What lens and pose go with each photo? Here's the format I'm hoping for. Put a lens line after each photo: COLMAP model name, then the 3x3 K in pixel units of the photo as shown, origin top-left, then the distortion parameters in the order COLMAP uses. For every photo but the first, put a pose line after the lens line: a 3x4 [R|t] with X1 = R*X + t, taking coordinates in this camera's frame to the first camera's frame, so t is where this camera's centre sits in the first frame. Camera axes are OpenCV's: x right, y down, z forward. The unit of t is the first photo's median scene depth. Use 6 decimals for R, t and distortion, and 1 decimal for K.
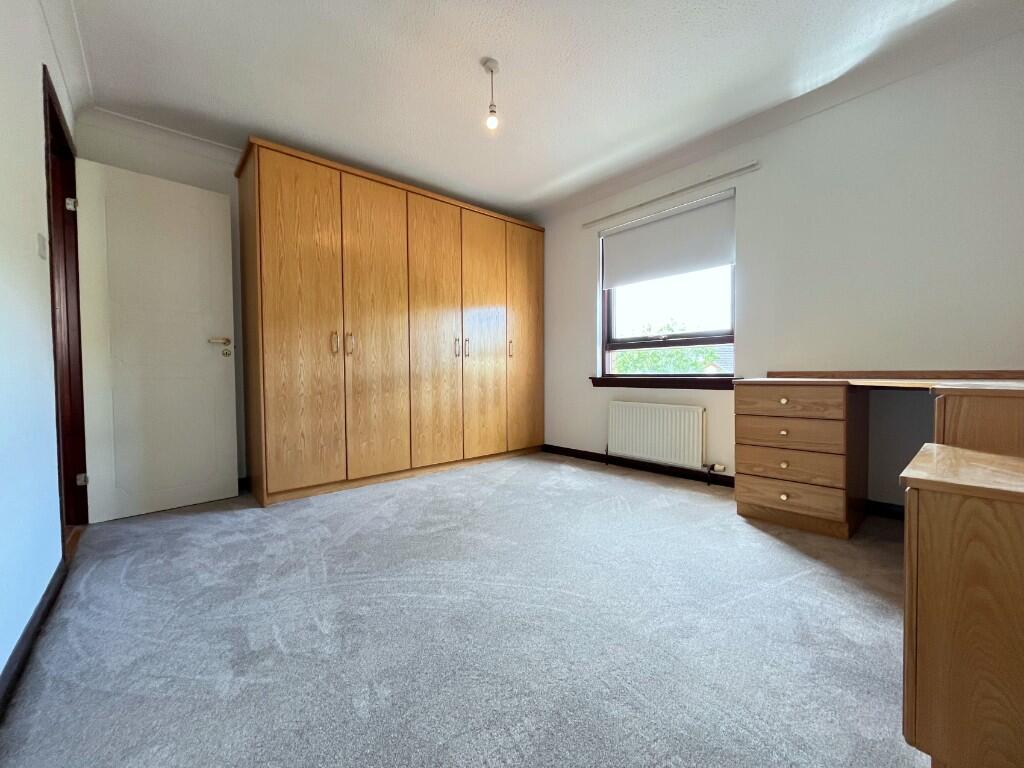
lens RADIAL K [[411.9, 0, 506.7], [0, 411.9, 385.9], [0, 0, 1]] dist [-0.000652, -0.000042]
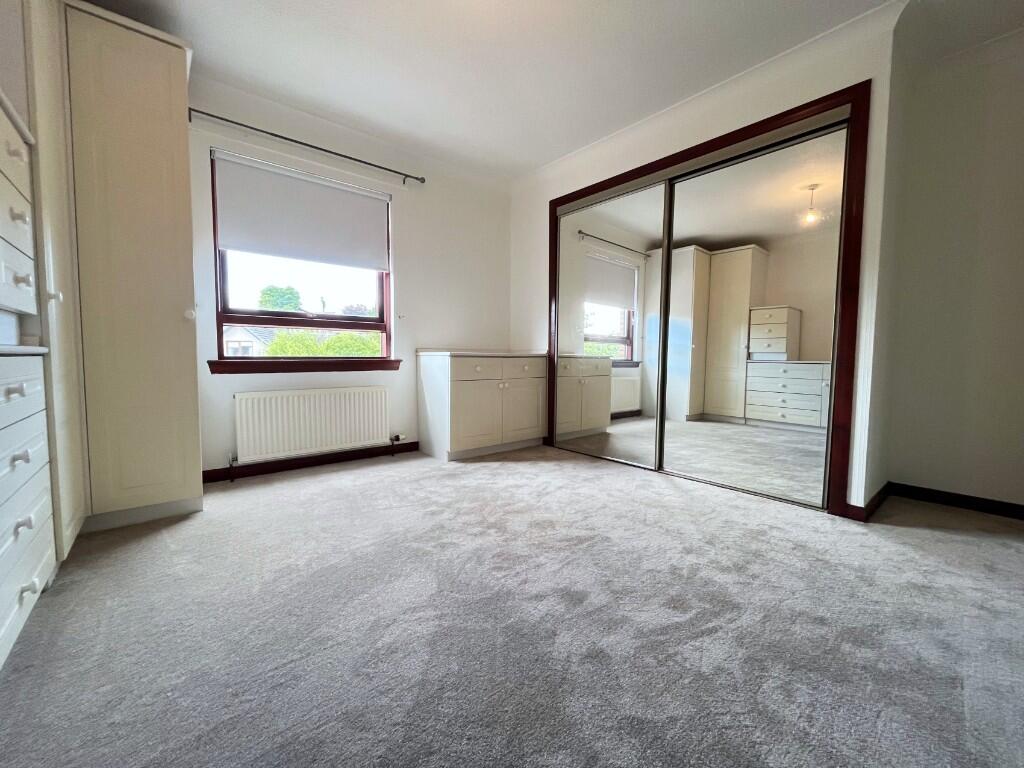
lens RADIAL K [[411.9, 0, 513.4], [0, 411.9, 382.0], [0, 0, 1]] dist [-0.000652, -0.000042]
pose [[0.017846, -0.061030, 0.997976, -0.515168], [0.021104, 0.997936, 0.060650, -0.017887], [-0.999618, 0.019979, 0.019097, 0.531385]]
